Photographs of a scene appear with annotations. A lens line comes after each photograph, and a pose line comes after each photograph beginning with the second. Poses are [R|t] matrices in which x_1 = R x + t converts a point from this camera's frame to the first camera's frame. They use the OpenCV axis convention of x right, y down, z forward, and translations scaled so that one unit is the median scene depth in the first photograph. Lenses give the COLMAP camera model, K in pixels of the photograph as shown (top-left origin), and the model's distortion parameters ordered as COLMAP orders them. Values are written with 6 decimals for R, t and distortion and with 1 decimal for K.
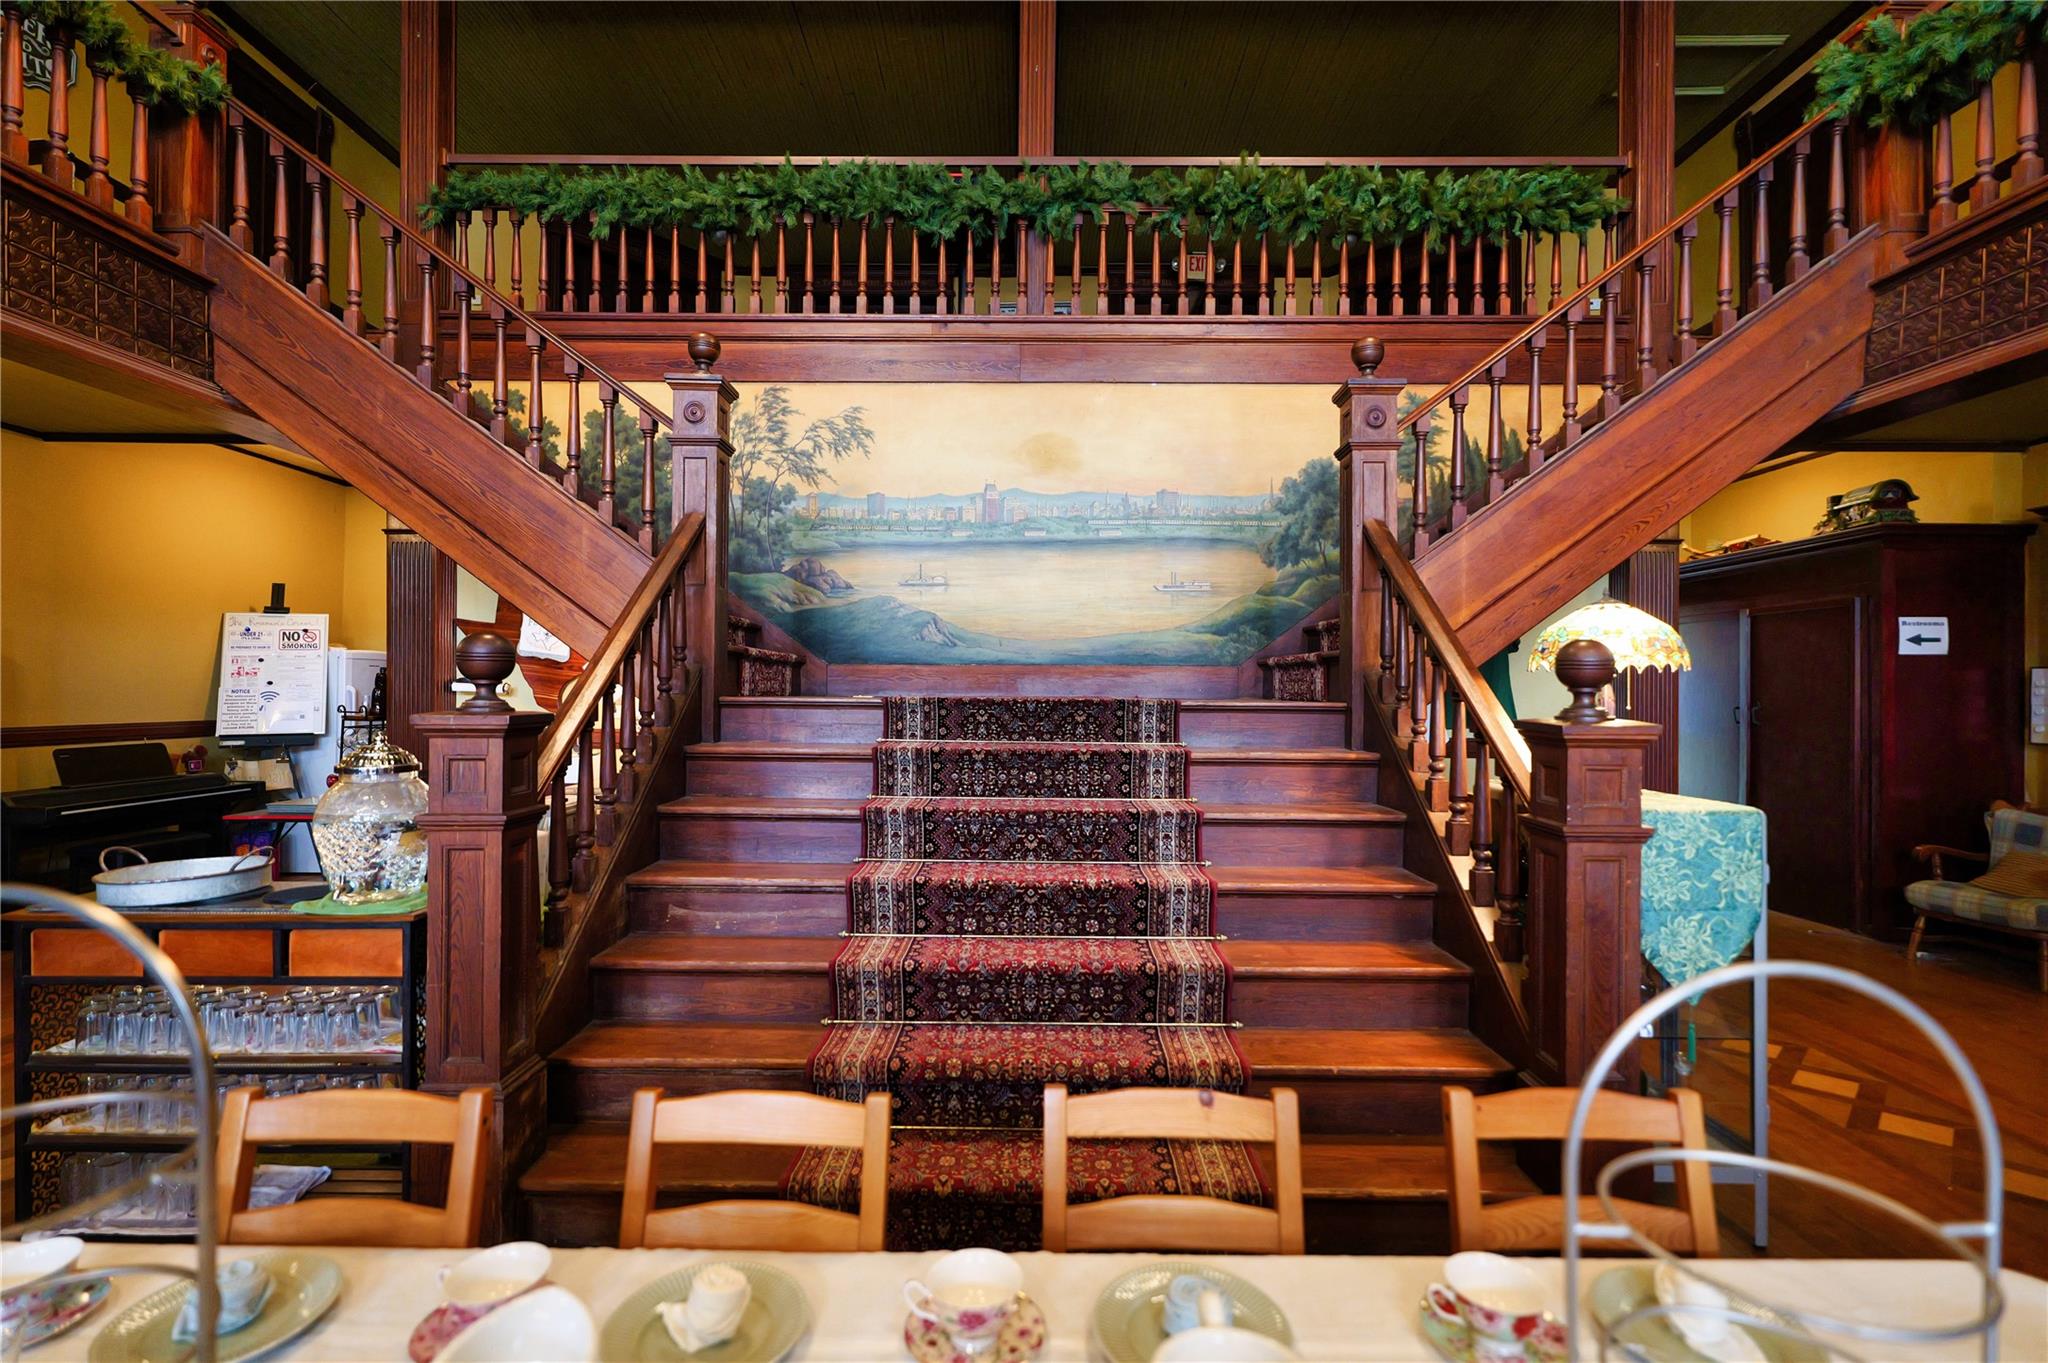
lens RADIAL K [[947.0, 0, 1024.0], [0, 947.0, 681.5], [0, 0, 1]] dist [-0.006184, 0.000899]
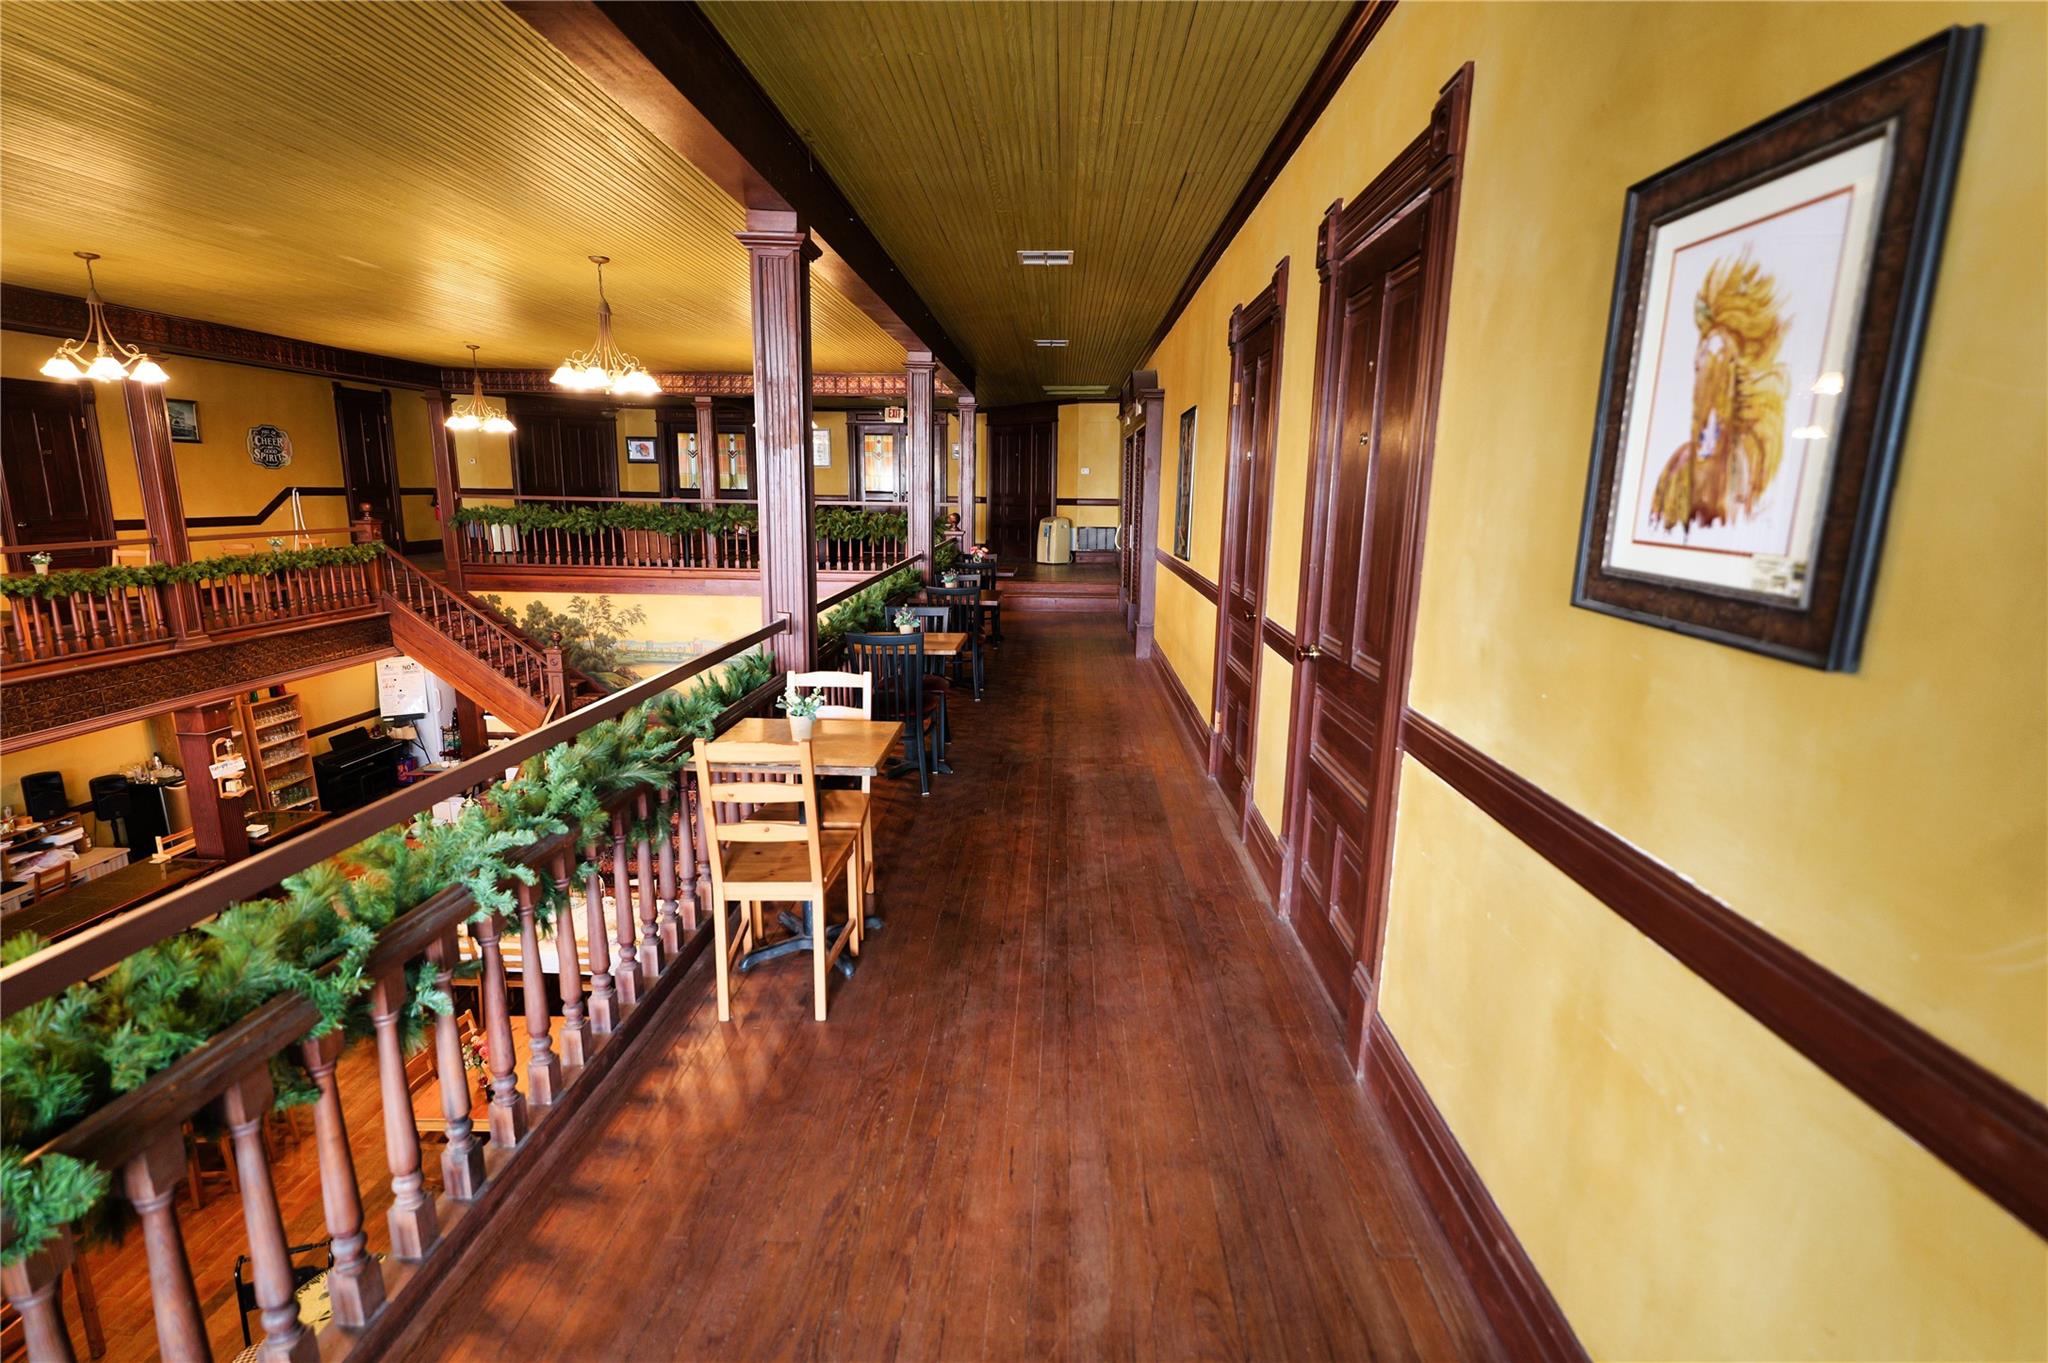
lens RADIAL K [[947.0, 0, 1024.0], [0, 947.0, 681.5], [0, 0, 1]] dist [-0.006184, 0.000899]
pose [[0.999363, 0.019045, -0.030189, 0.869551], [-0.012183, 0.976969, 0.213032, -0.623134], [0.033551, -0.212528, 0.976579, -1.331585]]
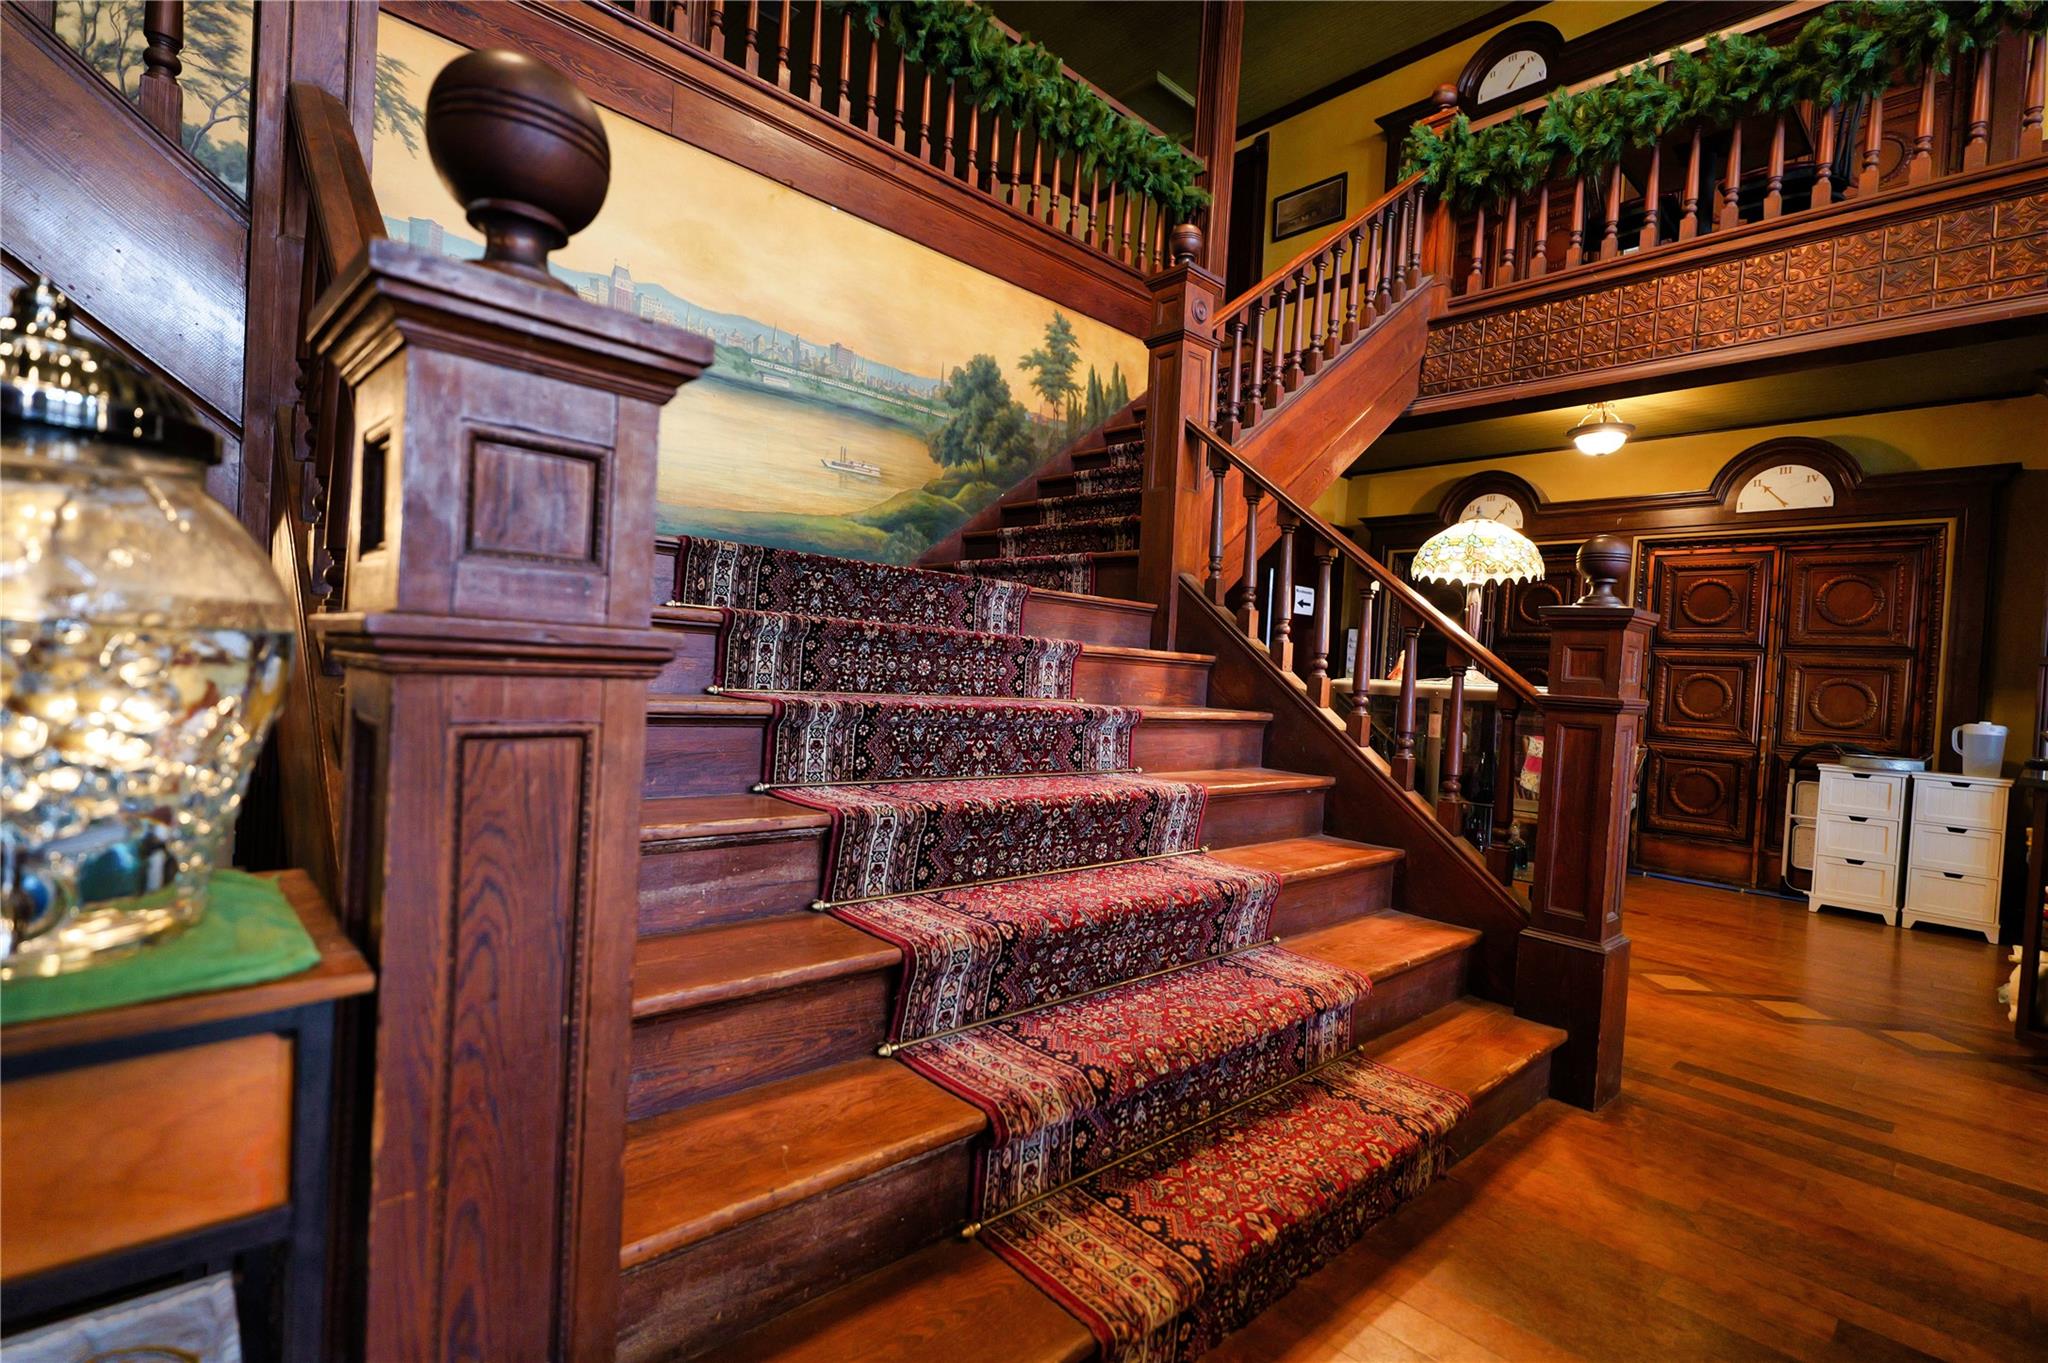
lens RADIAL K [[947.0, 0, 1024.0], [0, 947.0, 681.5], [0, 0, 1]] dist [-0.006184, 0.000899]
pose [[0.724358, 0.025344, 0.688958, -0.435063], [-0.057246, 0.998084, 0.023472, 0.089975], [-0.687043, -0.056442, 0.724422, 0.418055]]
